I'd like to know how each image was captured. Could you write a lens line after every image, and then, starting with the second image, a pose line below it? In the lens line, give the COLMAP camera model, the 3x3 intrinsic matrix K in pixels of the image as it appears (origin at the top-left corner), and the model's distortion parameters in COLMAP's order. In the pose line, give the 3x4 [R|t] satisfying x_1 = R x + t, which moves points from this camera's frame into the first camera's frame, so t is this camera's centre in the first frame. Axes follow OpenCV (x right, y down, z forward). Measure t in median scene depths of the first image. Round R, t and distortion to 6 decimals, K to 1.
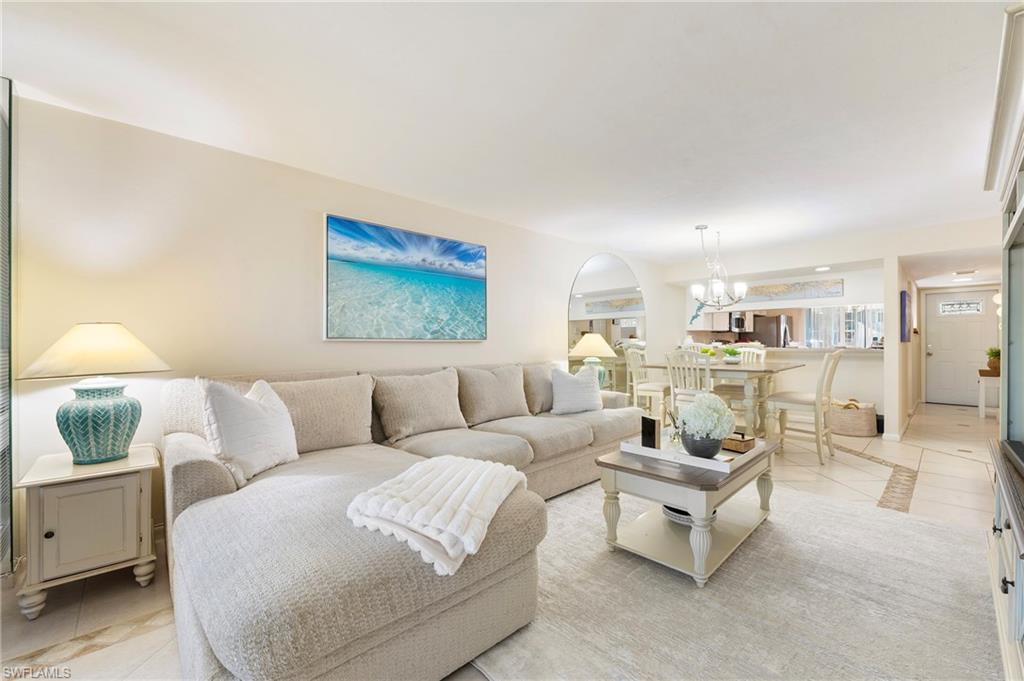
lens RADIAL K [[413.4, 0, 519.3], [0, 413.4, 345.0], [0, 0, 1]] dist [0.002339, 0.000260]
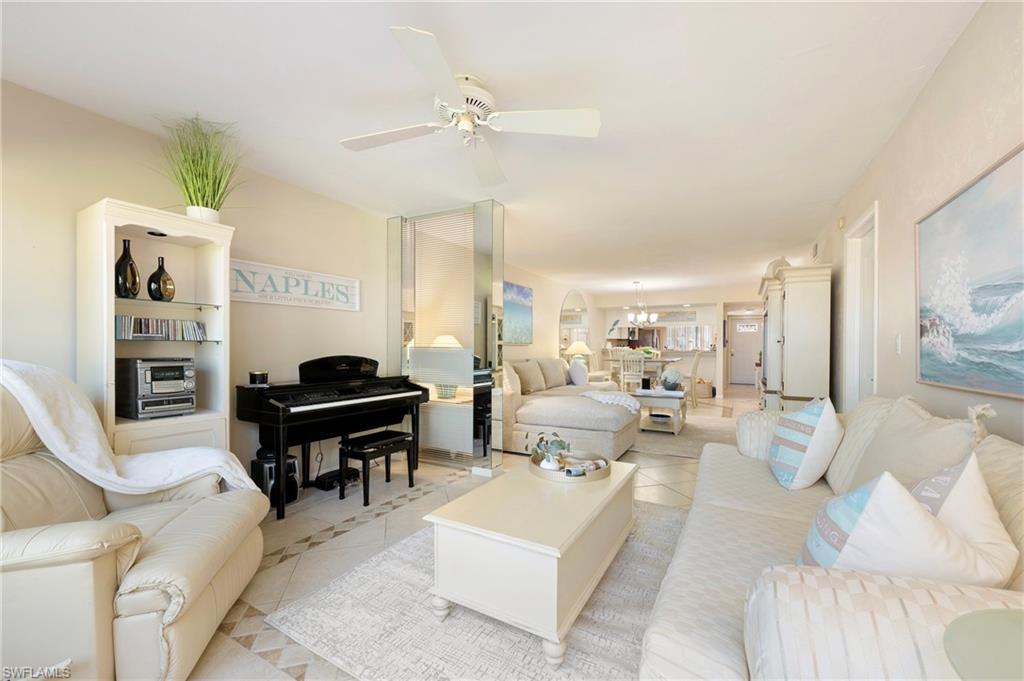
lens RADIAL K [[413.4, 0, 507.5], [0, 413.4, 347.2], [0, 0, 1]] dist [0.002339, 0.000260]
pose [[0.956577, 0.009405, 0.291326, -0.486696], [-0.008009, 0.999950, -0.005982, 0.010720], [-0.291368, 0.003389, 0.956605, -0.440432]]
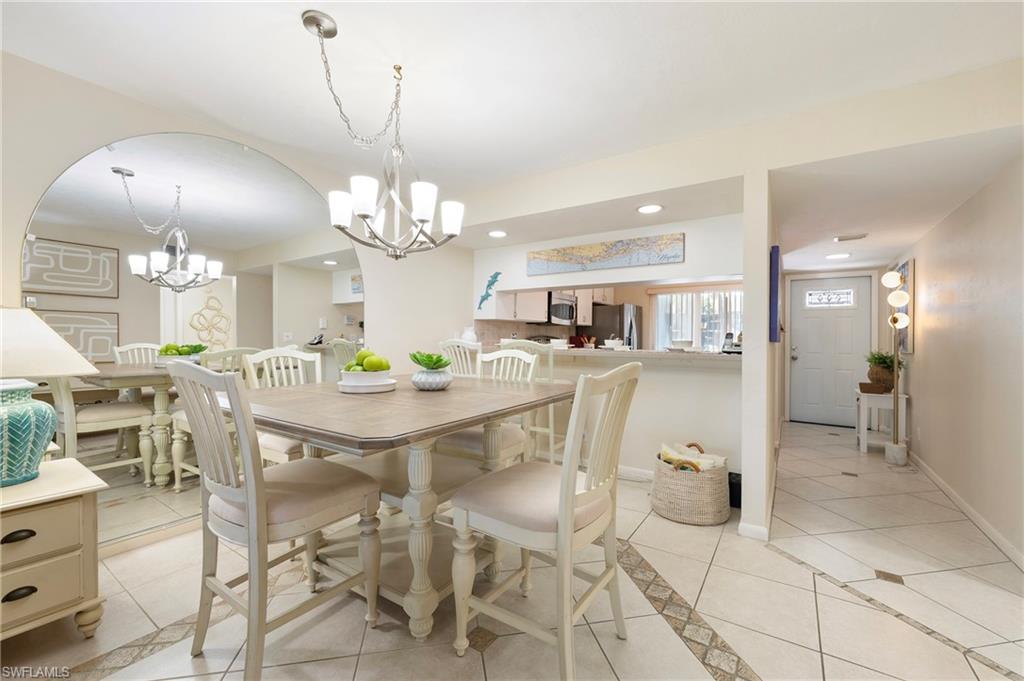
lens RADIAL K [[413.4, 0, 516.7], [0, 413.4, 338.3], [0, 0, 1]] dist [0.002339, 0.000260]
pose [[0.976668, 0.013776, 0.214311, 0.421032], [-0.012495, 0.999895, -0.007330, -0.003490], [-0.214390, 0.004482, 0.976738, 0.473026]]
